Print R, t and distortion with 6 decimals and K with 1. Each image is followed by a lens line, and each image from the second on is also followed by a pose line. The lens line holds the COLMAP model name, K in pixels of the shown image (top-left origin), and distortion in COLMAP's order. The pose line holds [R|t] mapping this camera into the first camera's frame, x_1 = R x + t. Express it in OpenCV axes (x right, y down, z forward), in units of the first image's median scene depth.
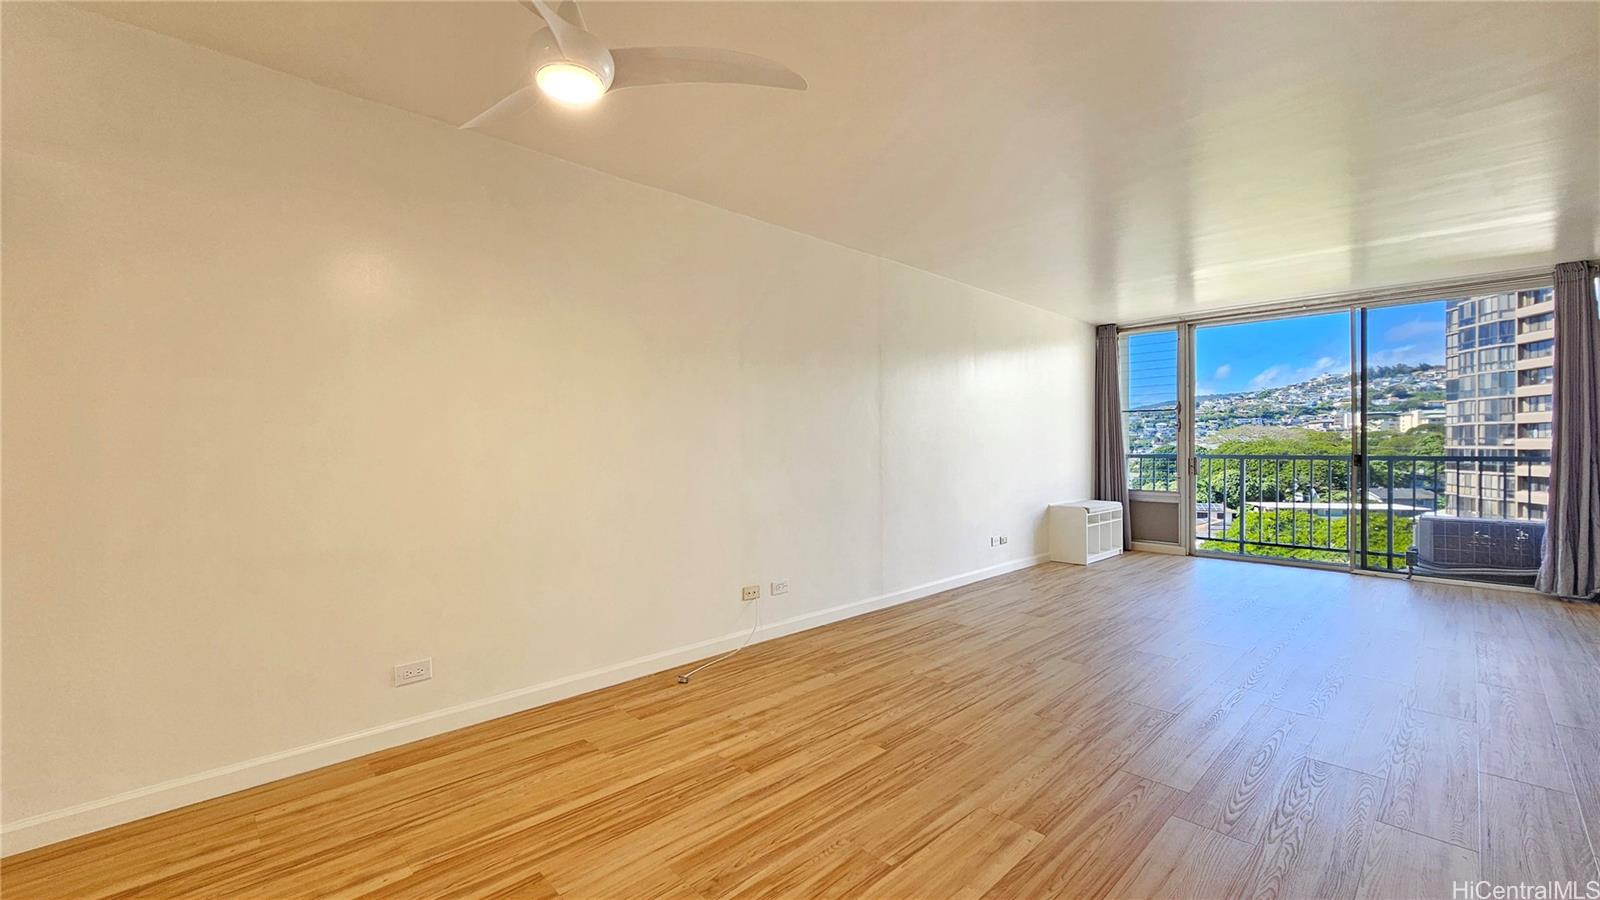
lens RADIAL K [[655.0, 0, 808.8], [0, 655.0, 447.9], [0, 0, 1]] dist [-0.000410, -0.000762]
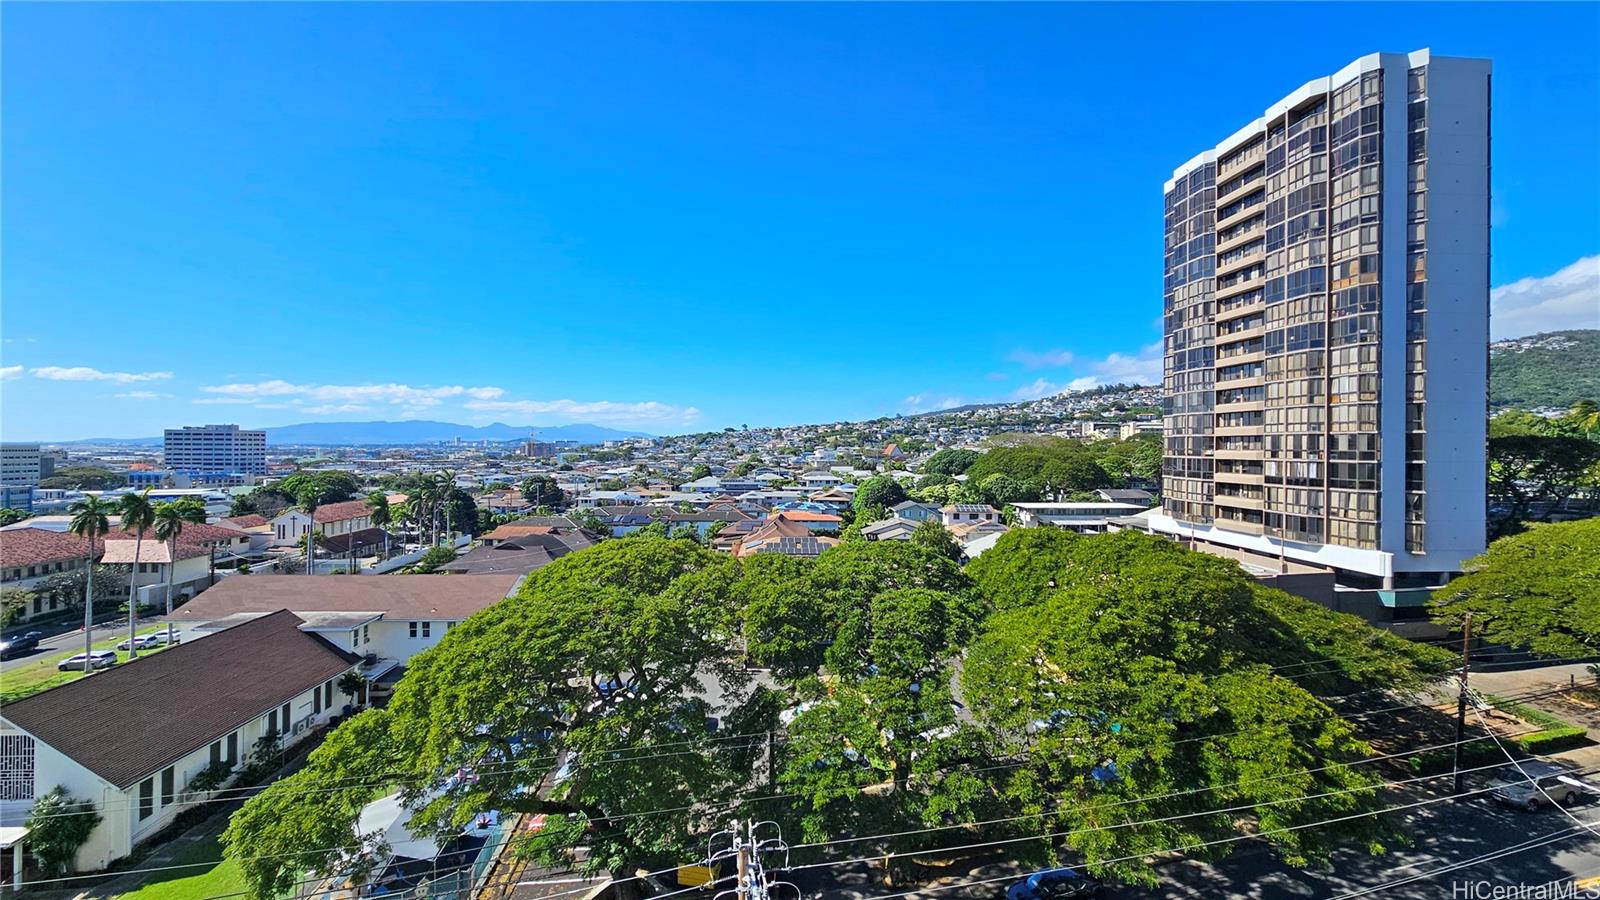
lens RADIAL K [[655.0, 0, 824.5], [0, 655.0, 450.0], [0, 0, 1]] dist [-0.000410, -0.000762]
pose [[0.951610, 0.008942, 0.307178, 0.065300], [-0.009841, 0.999951, 0.001377, -0.007387], [-0.307150, -0.004333, 0.951651, 0.098844]]
